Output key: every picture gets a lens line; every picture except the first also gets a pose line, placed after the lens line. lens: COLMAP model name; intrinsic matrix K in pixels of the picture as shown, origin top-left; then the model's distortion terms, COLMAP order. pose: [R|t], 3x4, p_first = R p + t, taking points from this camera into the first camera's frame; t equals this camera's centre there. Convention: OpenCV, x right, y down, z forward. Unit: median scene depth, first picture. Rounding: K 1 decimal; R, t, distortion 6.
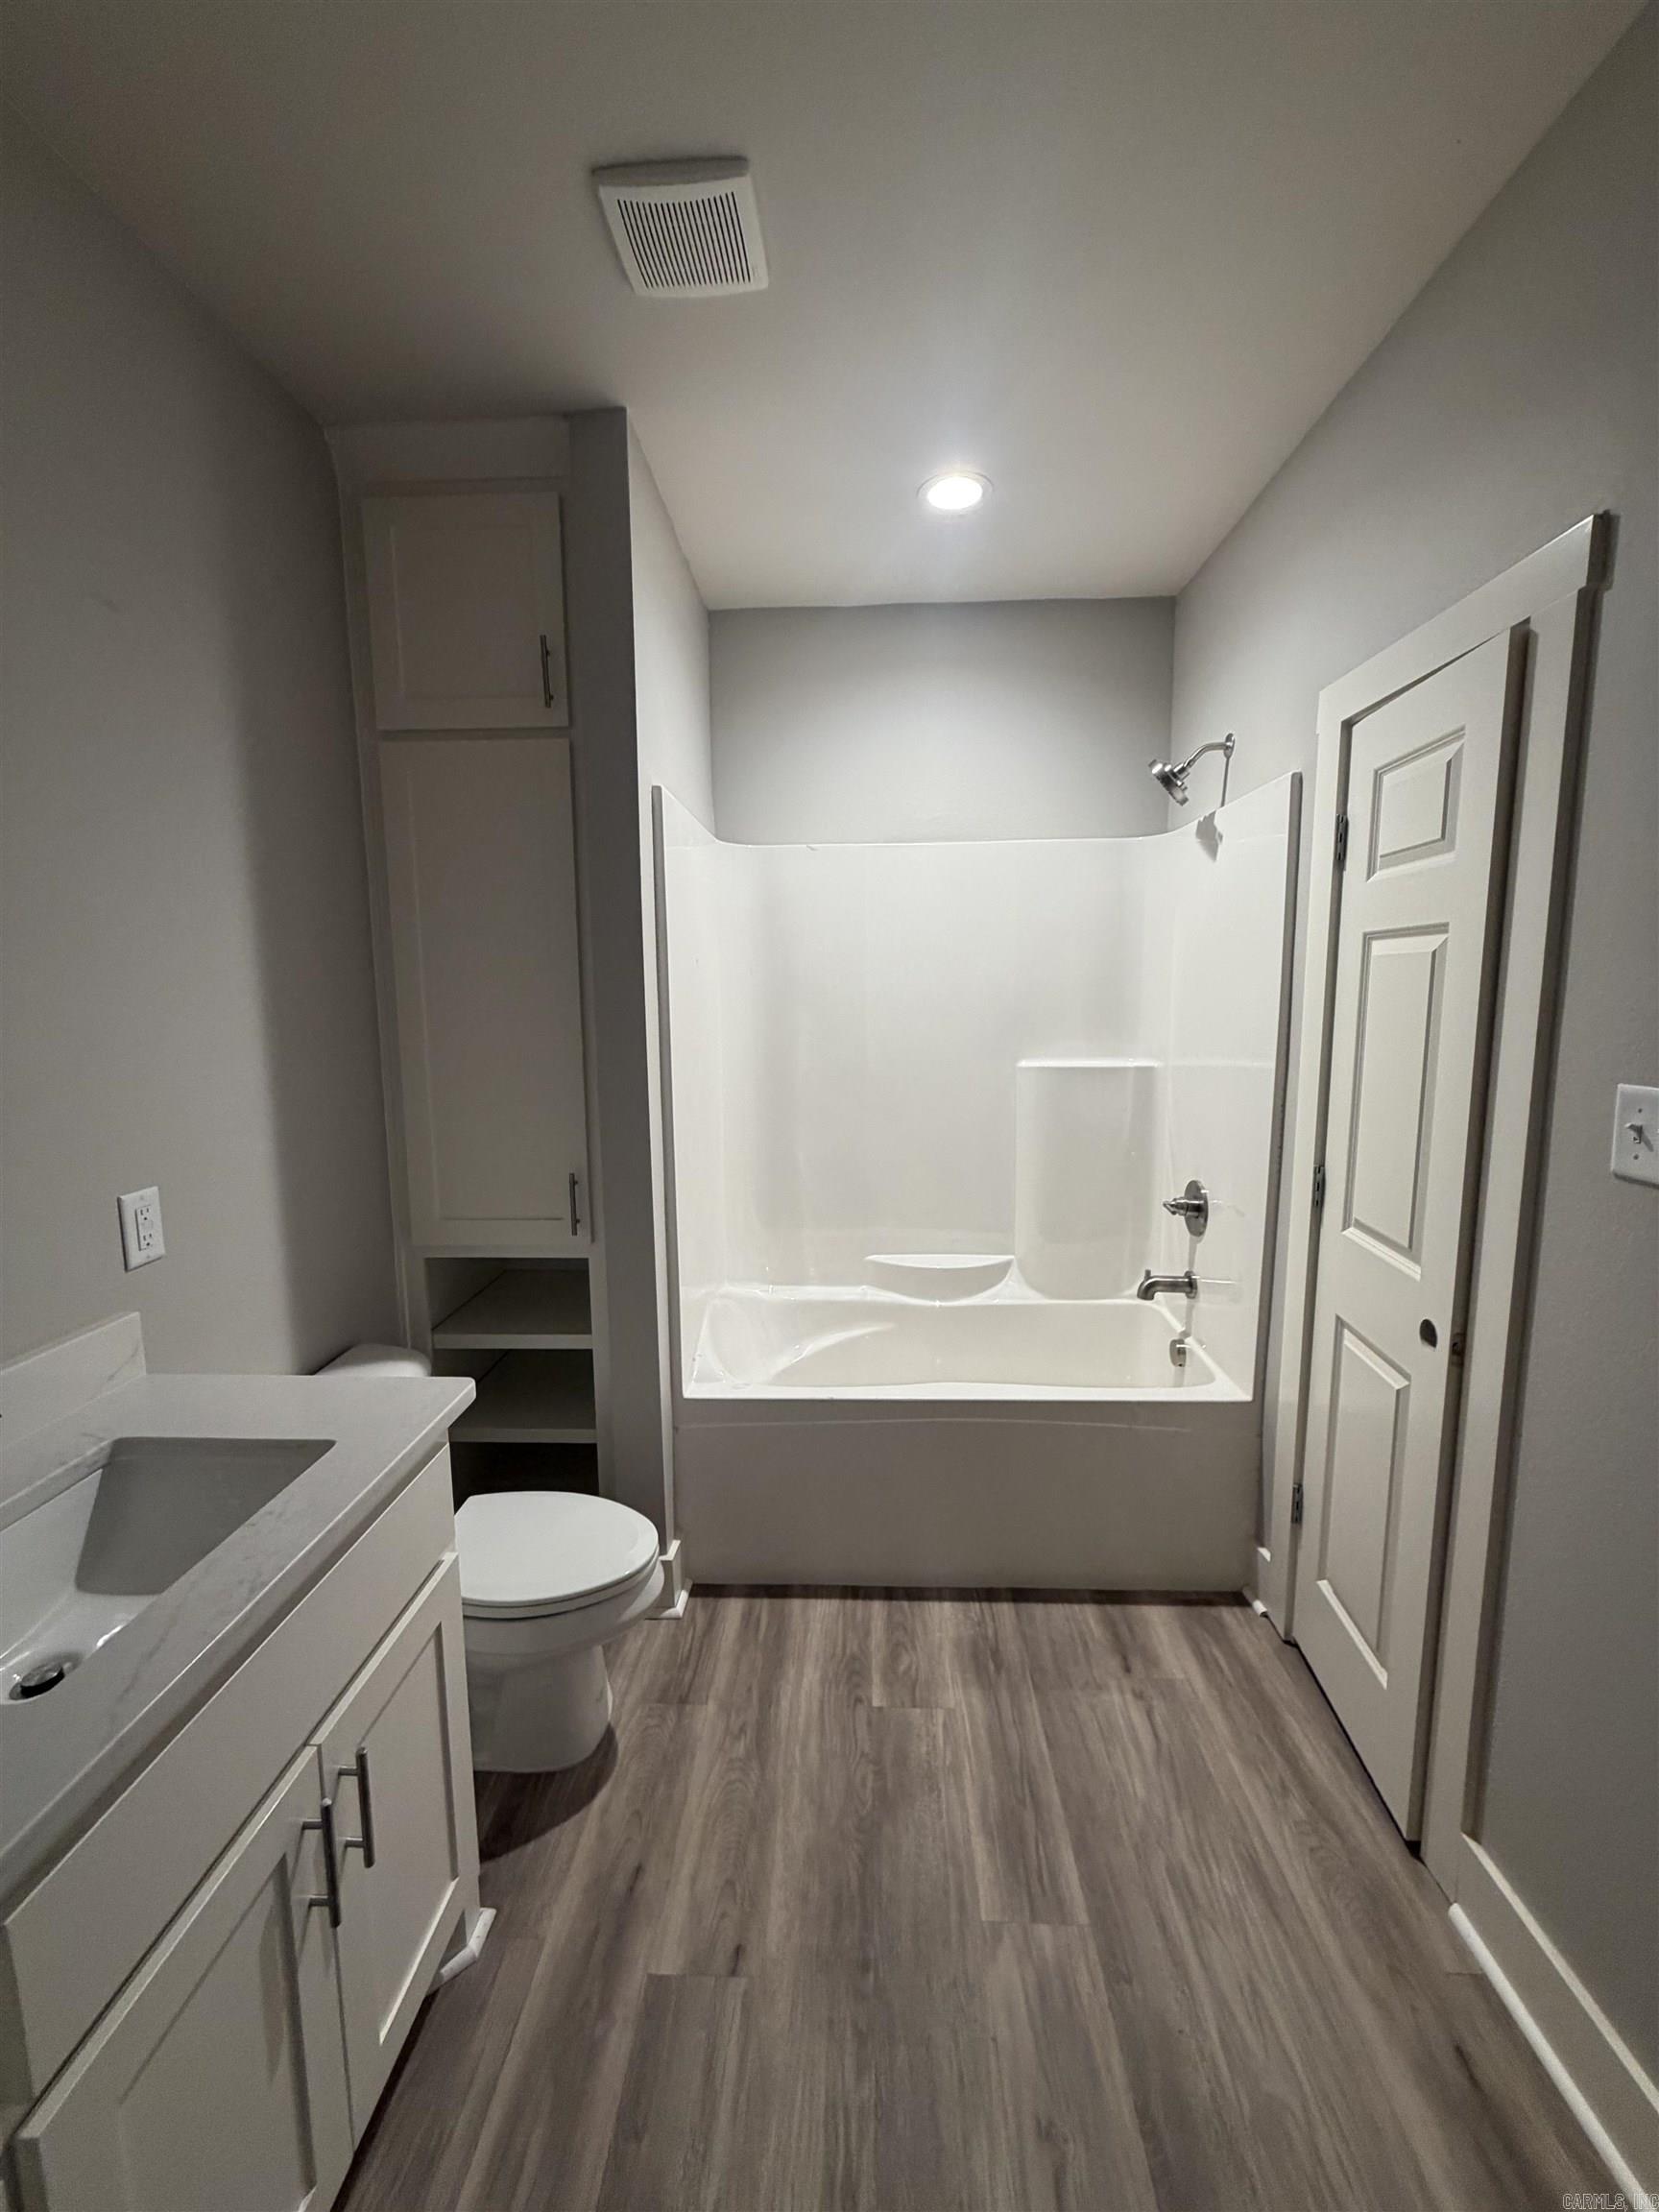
lens RADIAL K [[889.0, 0, 824.4], [0, 889.0, 1103.1], [0, 0, 1]] dist [0.003357, -0.000480]
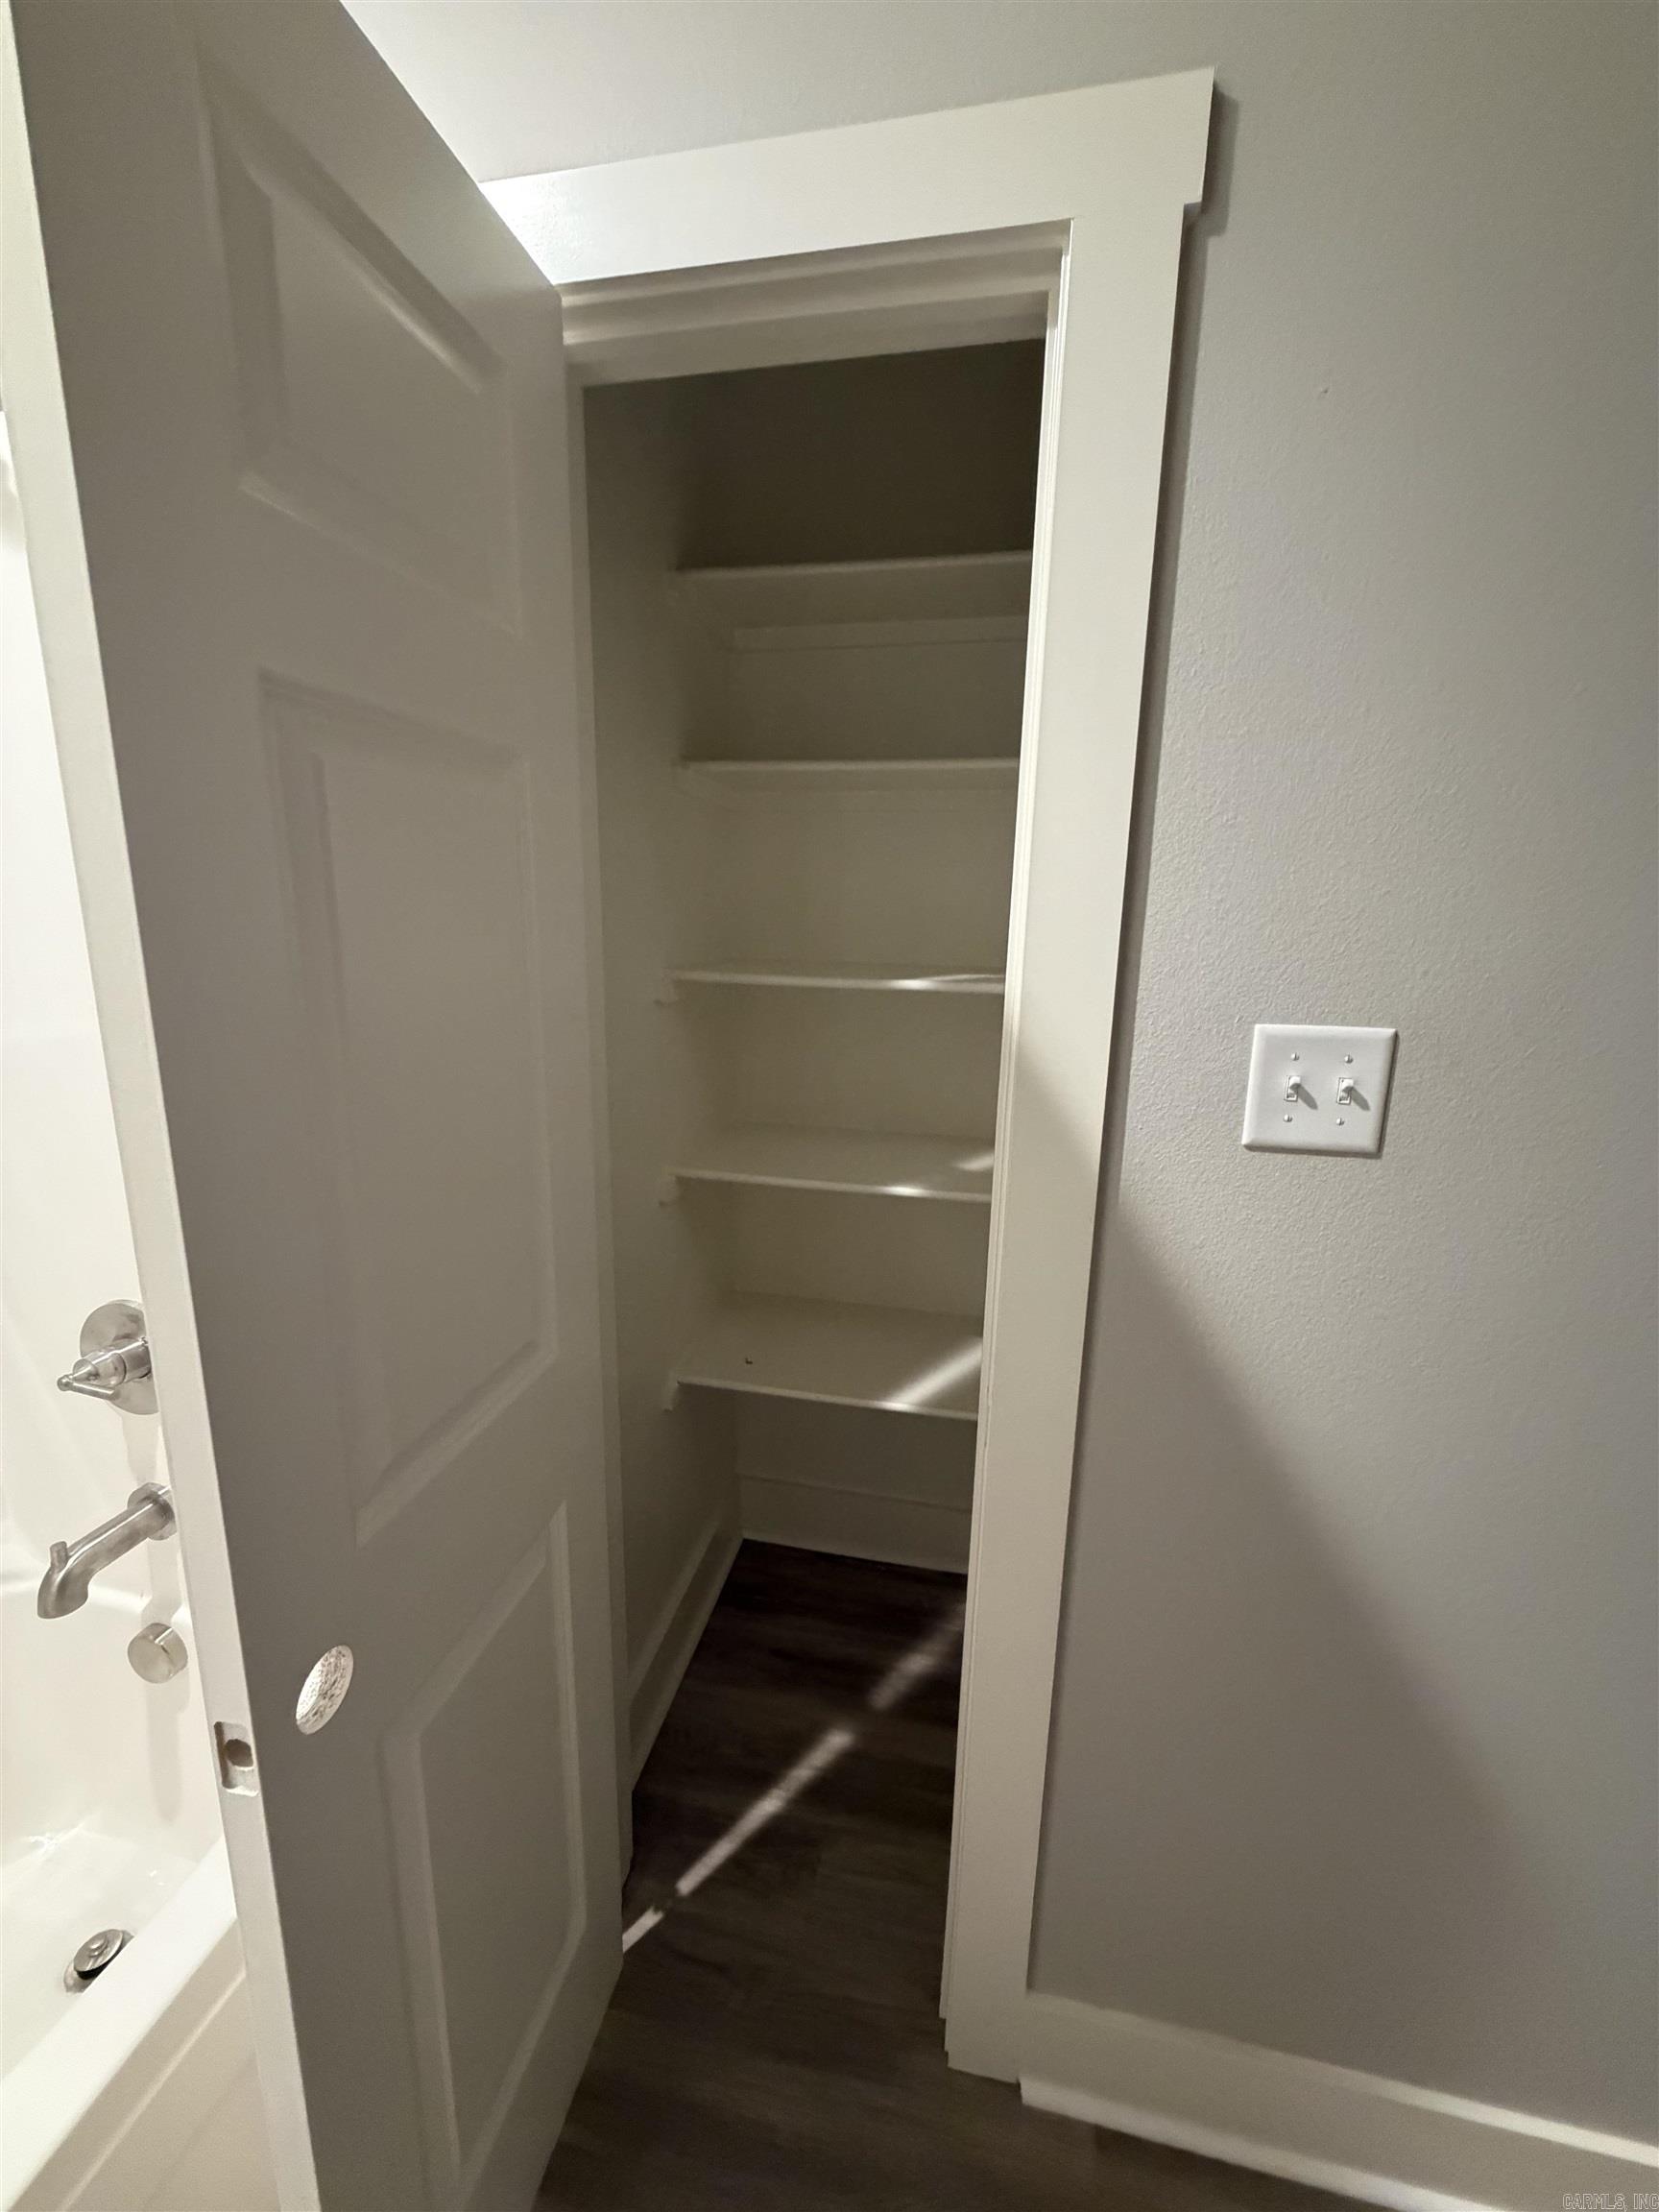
lens RADIAL K [[889.0, 0, 824.4], [0, 889.0, 1103.1], [0, 0, 1]] dist [0.003357, -0.000480]
pose [[0.163979, -0.199361, 0.966109, 0.097289], [0.108828, 0.977044, 0.183145, -0.108914], [-0.980442, 0.075108, 0.181911, 1.018166]]
